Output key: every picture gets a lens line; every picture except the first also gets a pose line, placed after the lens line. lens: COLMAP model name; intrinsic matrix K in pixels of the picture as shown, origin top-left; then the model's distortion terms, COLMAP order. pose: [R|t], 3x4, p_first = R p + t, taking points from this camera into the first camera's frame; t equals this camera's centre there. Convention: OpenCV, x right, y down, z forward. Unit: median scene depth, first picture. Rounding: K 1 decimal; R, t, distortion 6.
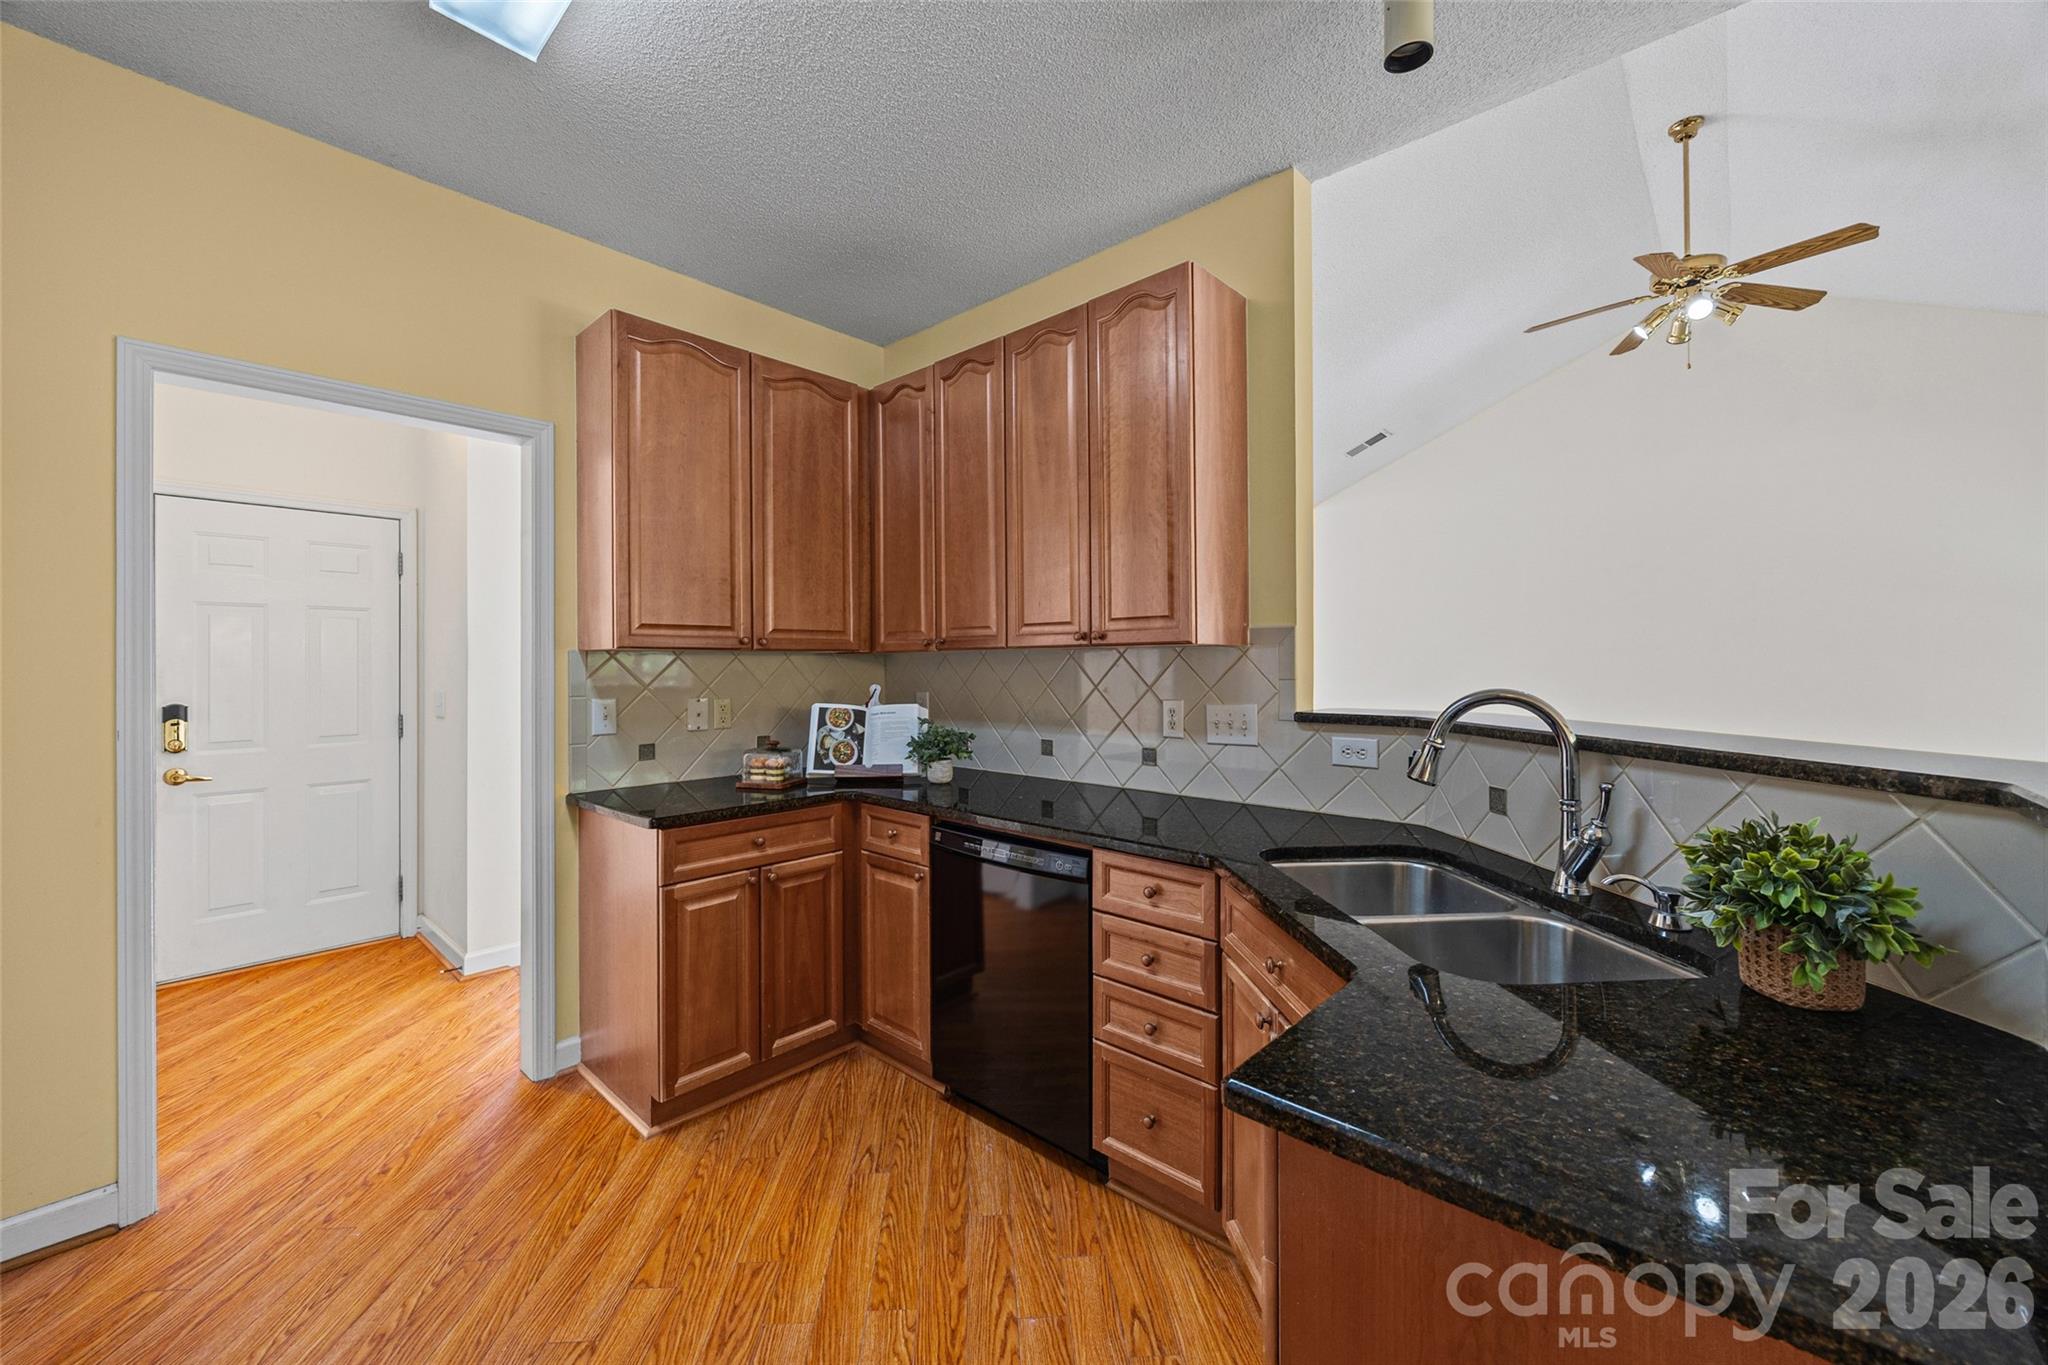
lens RADIAL K [[785.1, 0, 1024.2], [0, 785.1, 665.1], [0, 0, 1]] dist [-0.000233, 0.000343]
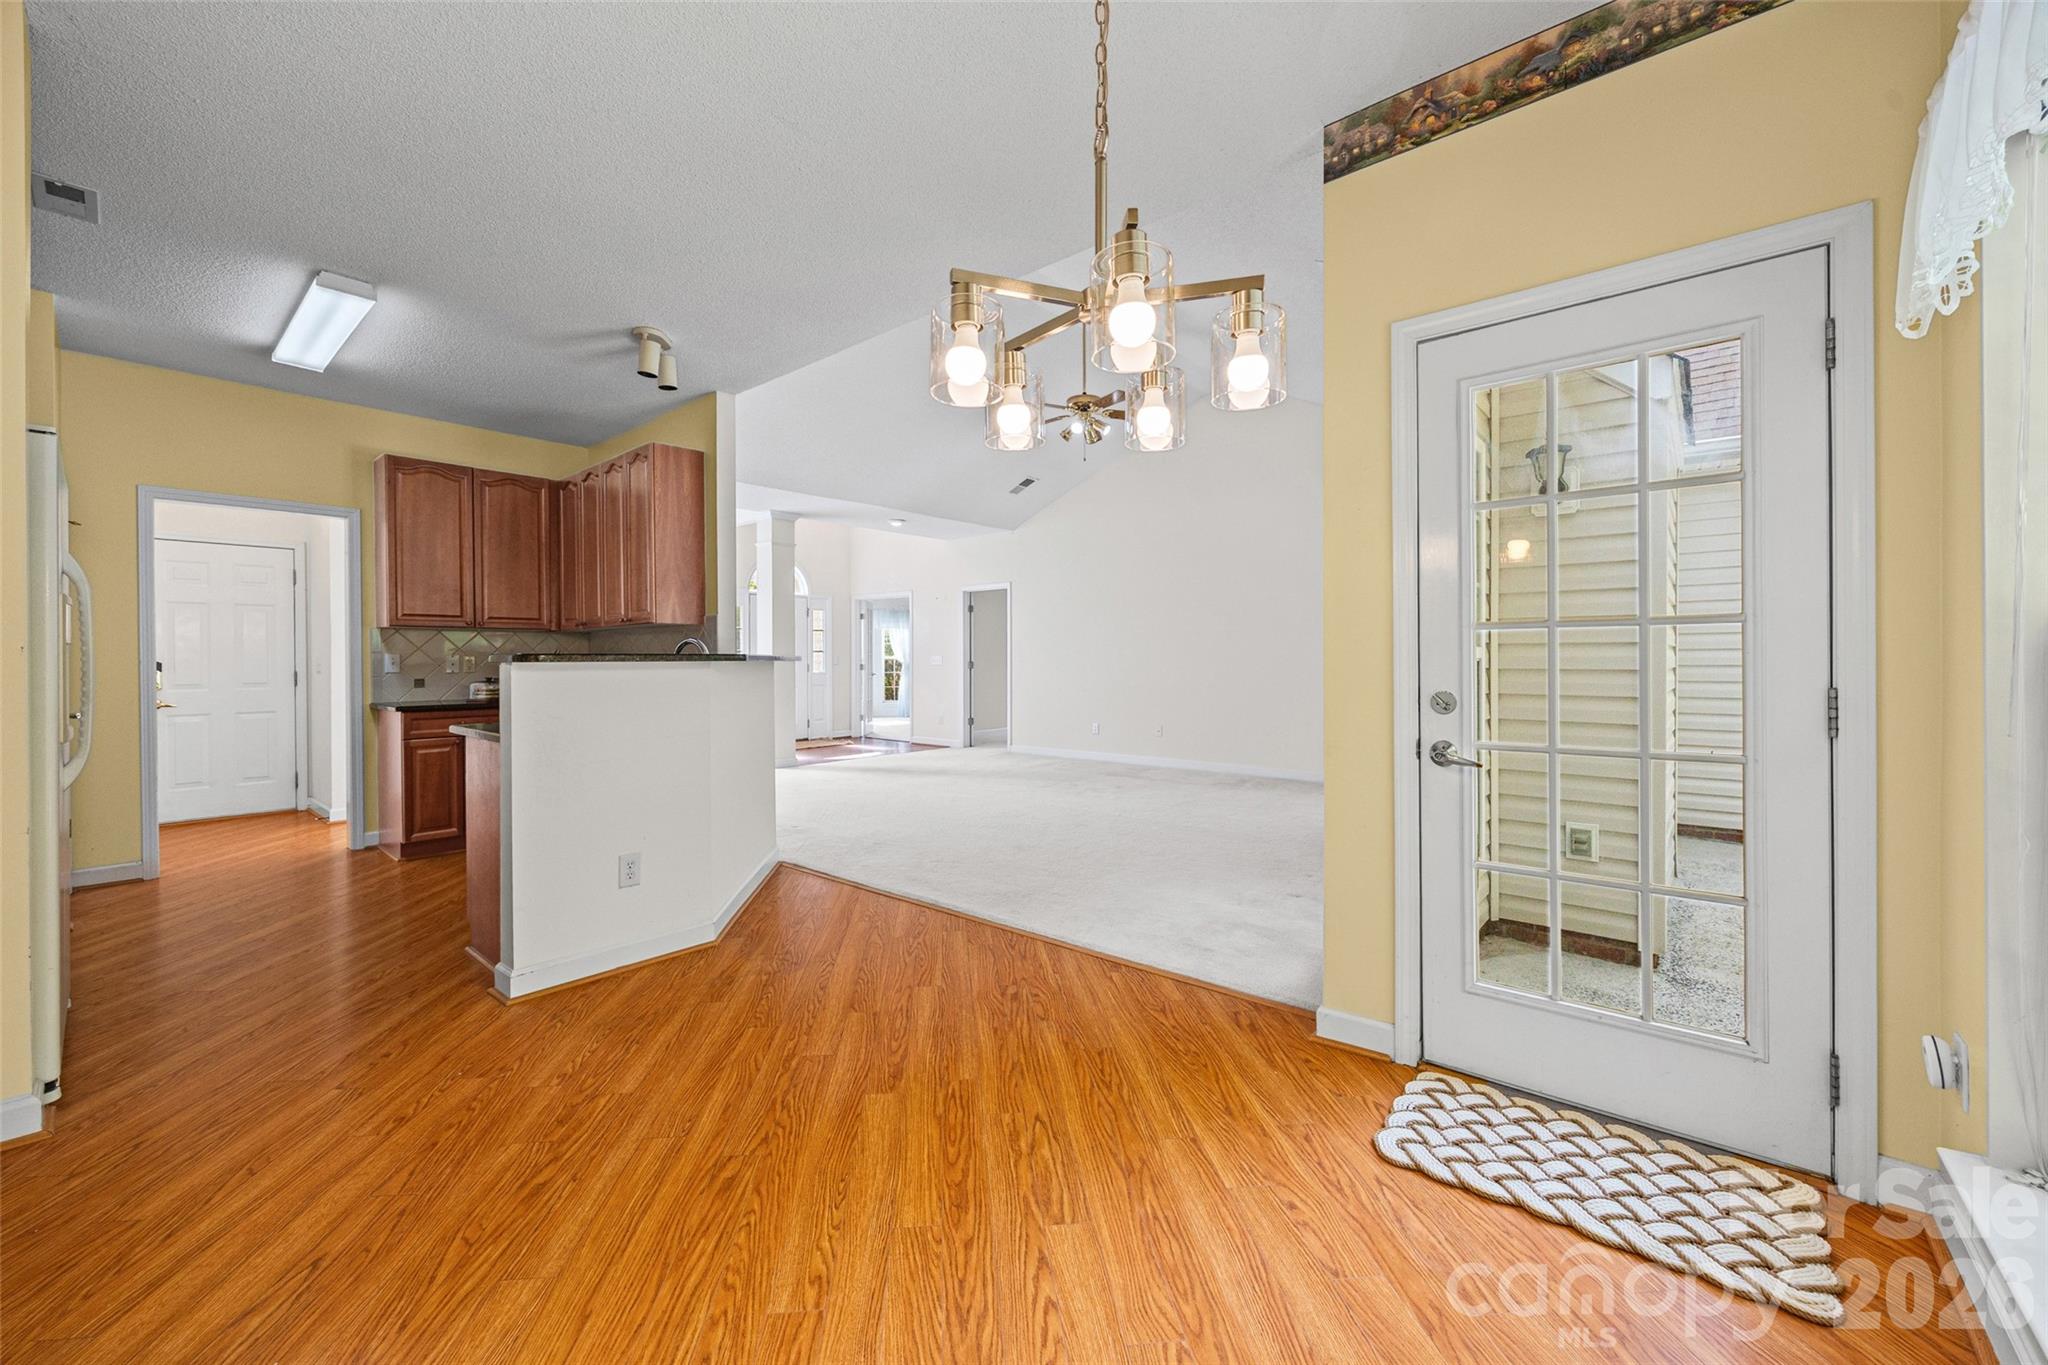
lens RADIAL K [[785.1, 0, 1010.2], [0, 785.1, 661.8], [0, 0, 1]] dist [-0.000233, 0.000343]
pose [[0.999713, -0.000721, 0.023951, 0.933506], [0.000614, 0.999990, 0.004487, 0.056741], [-0.023954, -0.004471, 0.999703, -0.950854]]
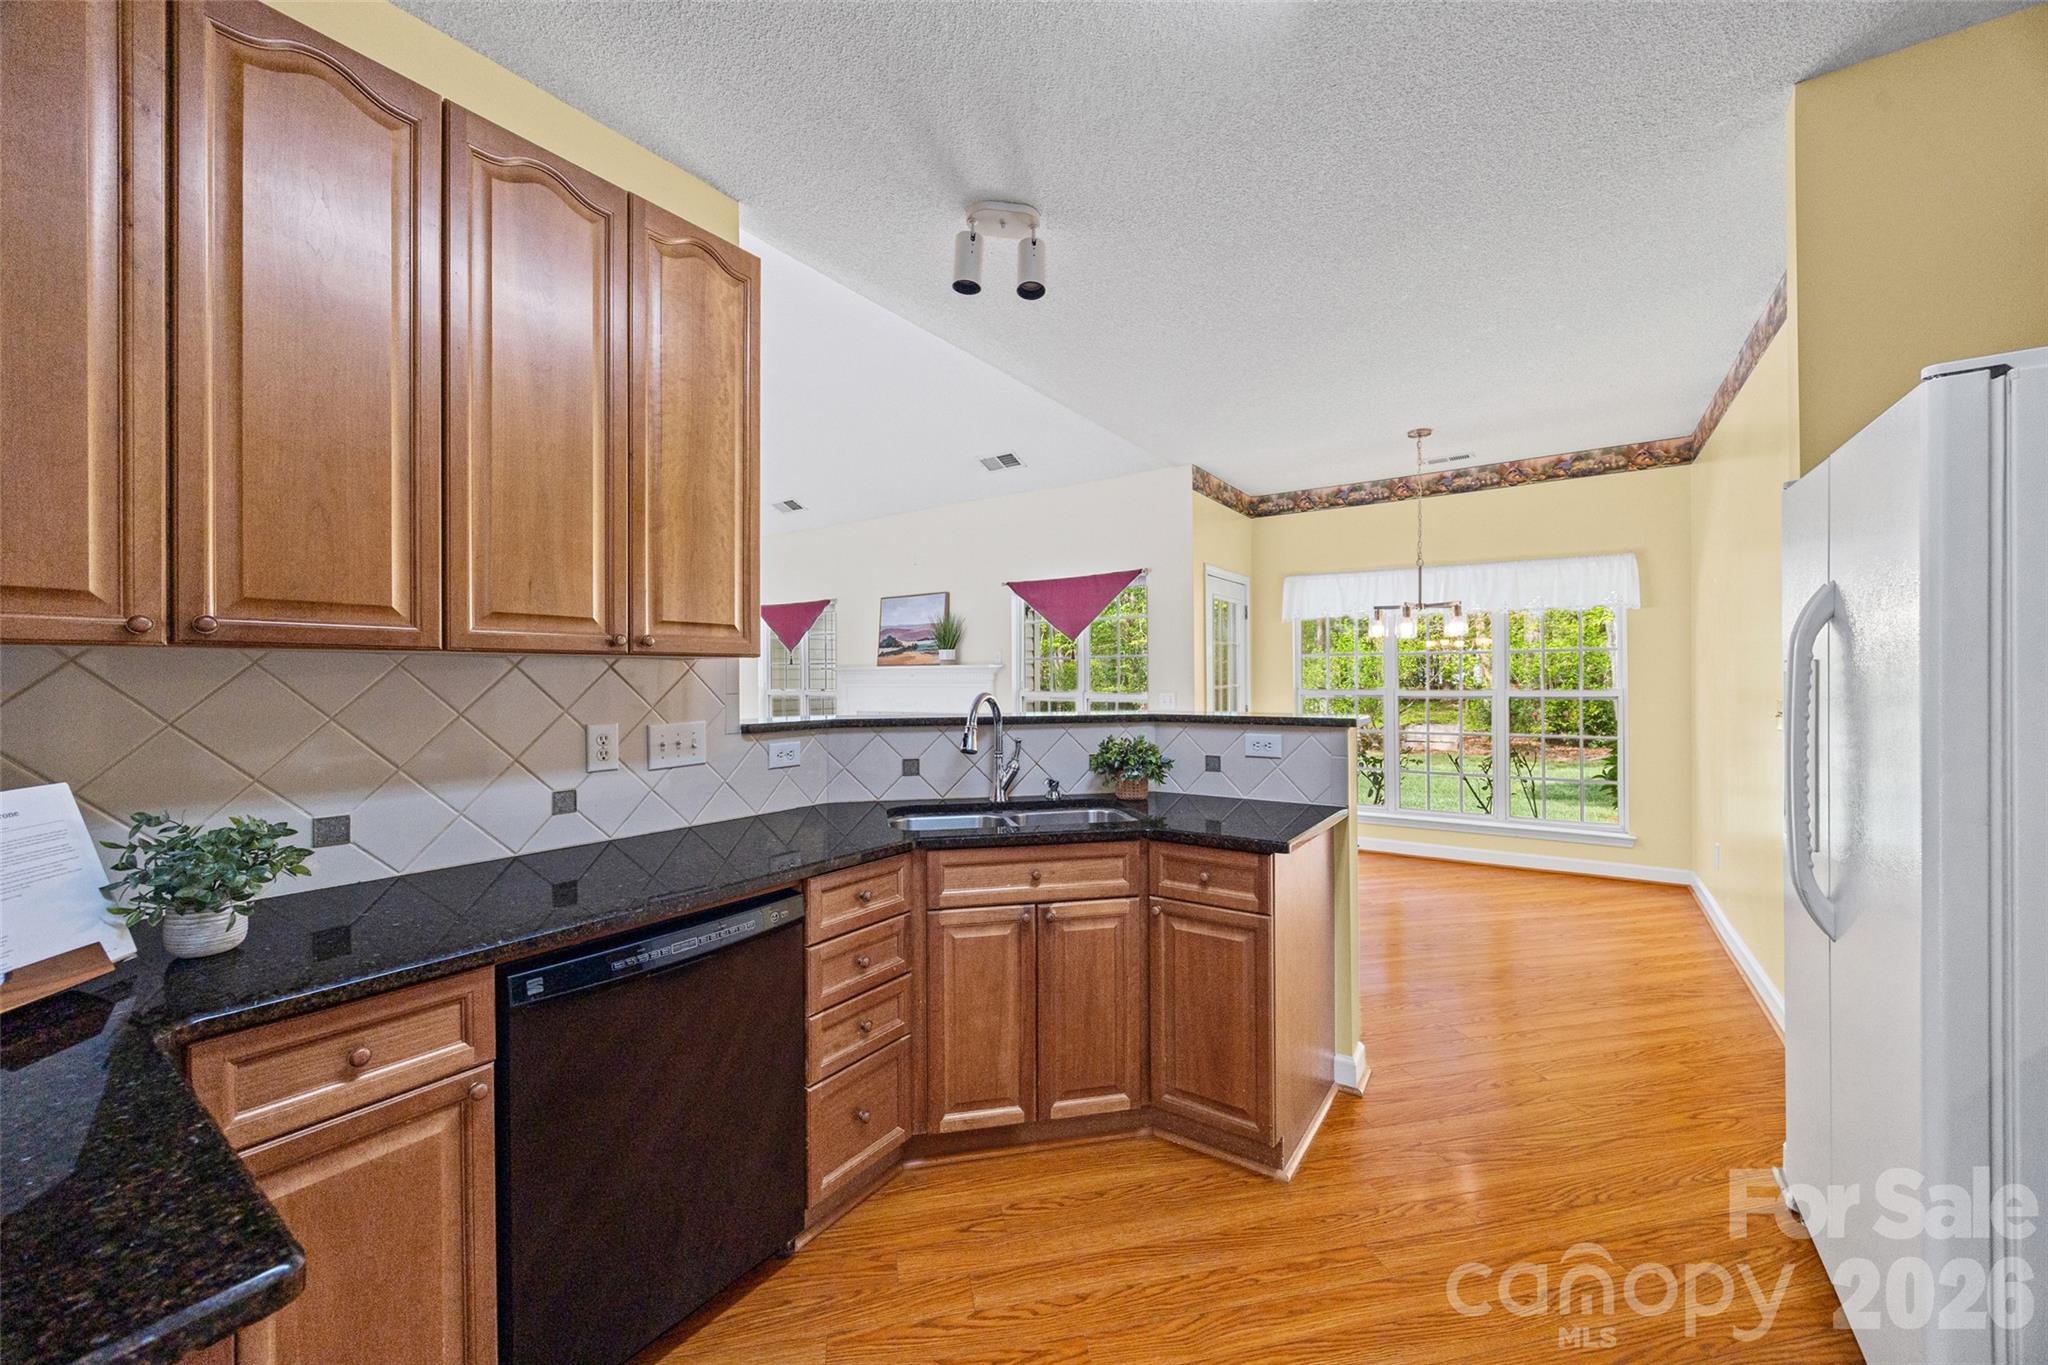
lens RADIAL K [[785.1, 0, 1016.5], [0, 785.1, 679.5], [0, 0, 1]] dist [-0.000233, 0.000343]
pose [[-0.136578, 0.003322, 0.990624, -0.682604], [0.004409, 0.999987, -0.002745, 0.003364], [-0.990620, 0.003993, -0.136590, 0.709978]]
